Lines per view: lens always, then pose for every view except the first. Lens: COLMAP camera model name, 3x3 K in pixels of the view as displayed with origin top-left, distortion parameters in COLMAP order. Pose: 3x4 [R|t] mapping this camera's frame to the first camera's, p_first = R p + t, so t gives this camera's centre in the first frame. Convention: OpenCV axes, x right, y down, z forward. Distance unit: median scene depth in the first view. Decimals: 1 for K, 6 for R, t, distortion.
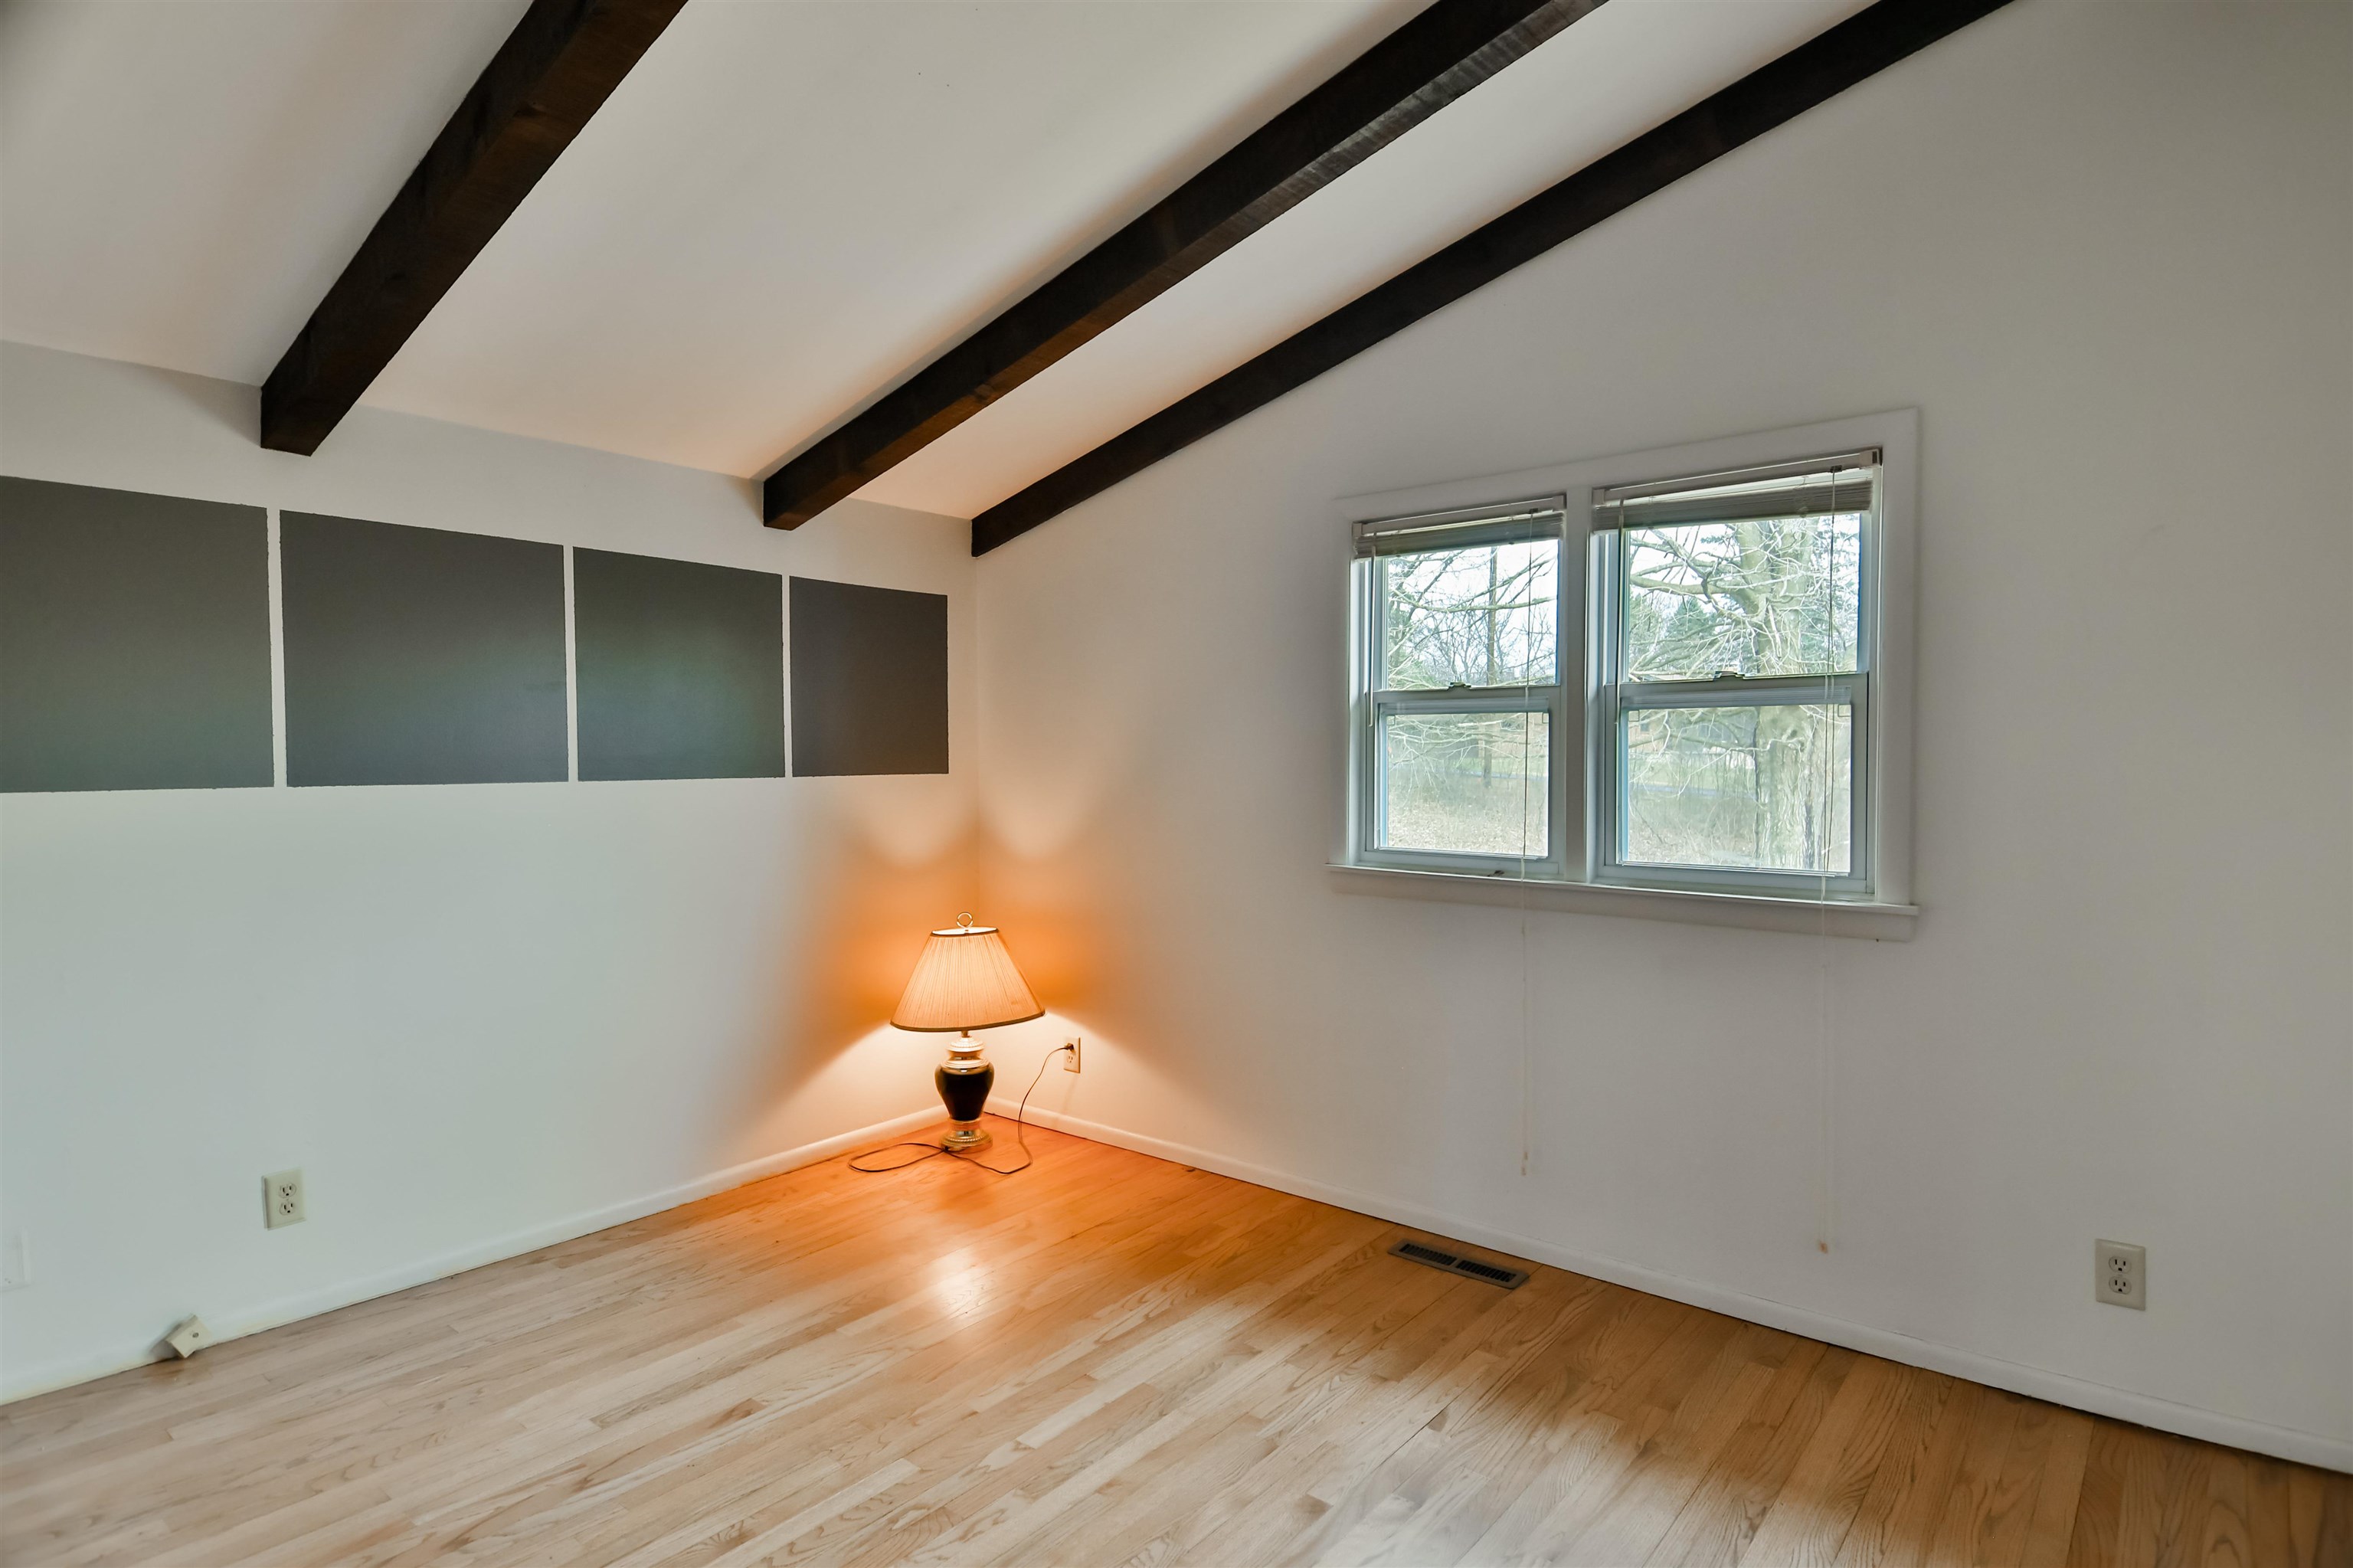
lens RADIAL K [[1228.5, 0, 1168.8], [0, 1228.5, 783.6], [0, 0, 1]] dist [0.002952, -0.008348]
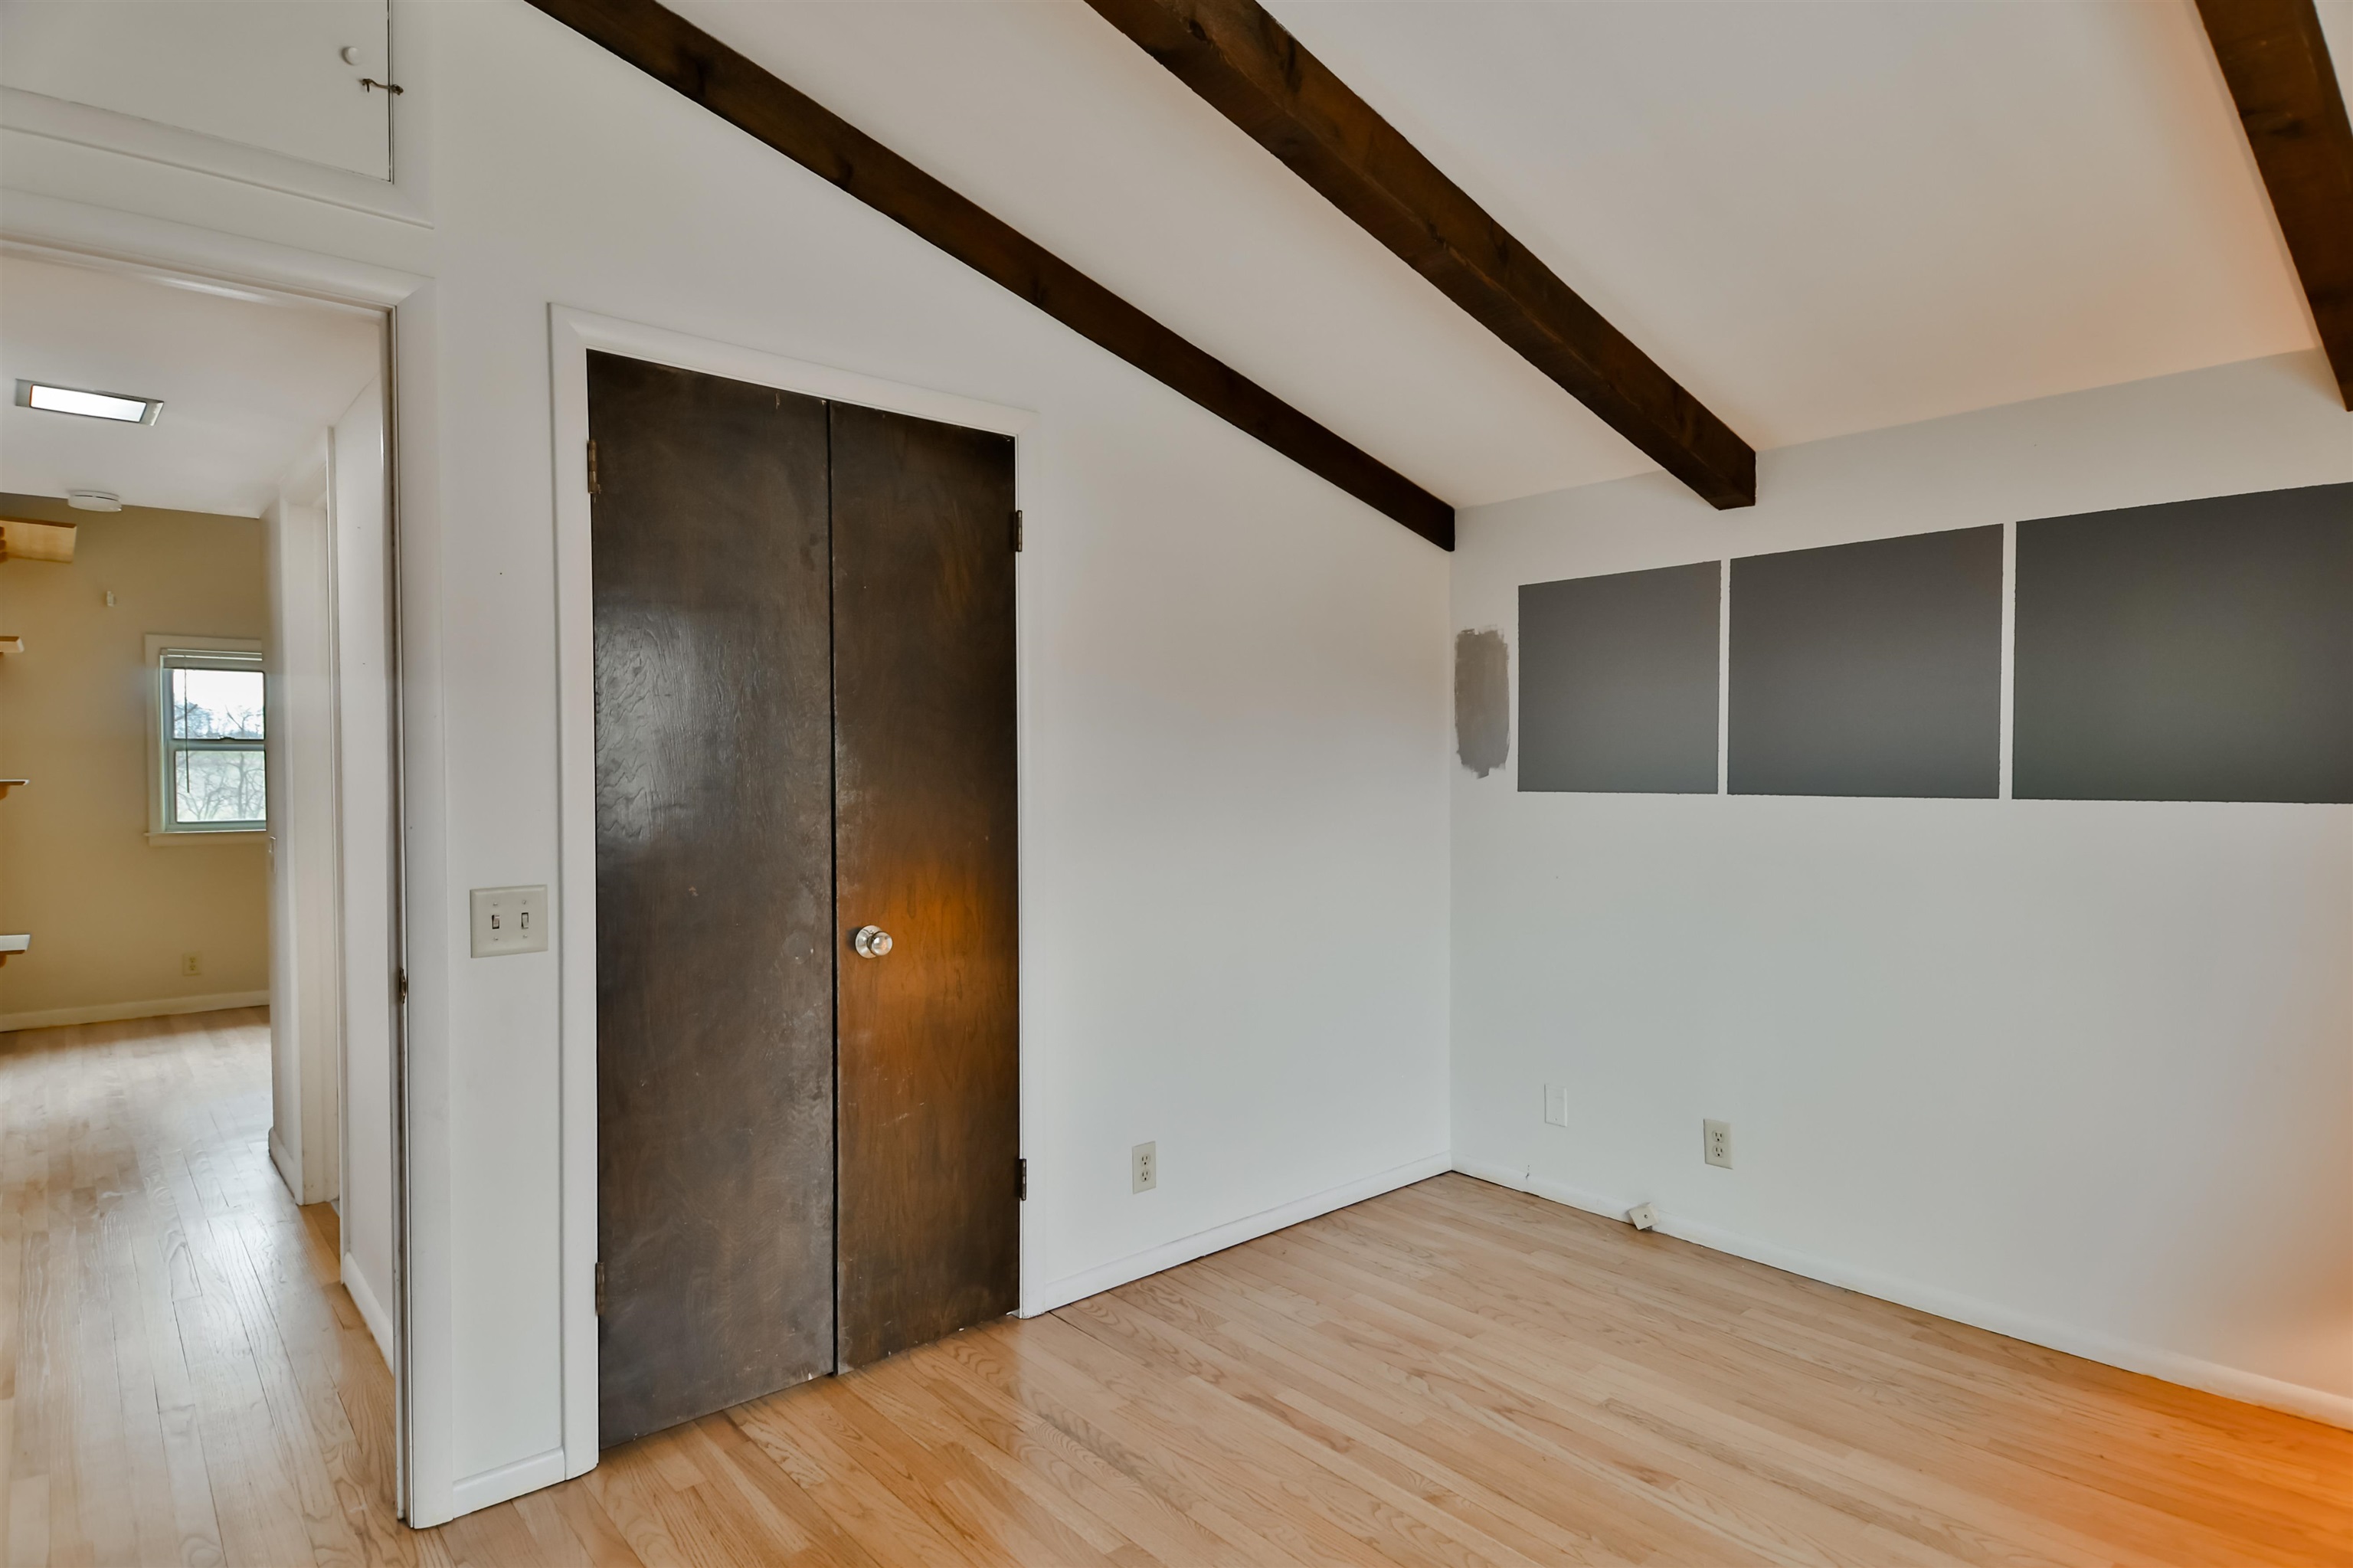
lens RADIAL K [[1228.5, 0, 1170.5], [0, 1228.5, 781.2], [0, 0, 1]] dist [0.002952, -0.008348]
pose [[-0.159645, 0.013171, -0.987087, 0.540486], [-0.022381, 0.999606, 0.016957, -0.018429], [0.986921, 0.024799, -0.159288, 0.678545]]
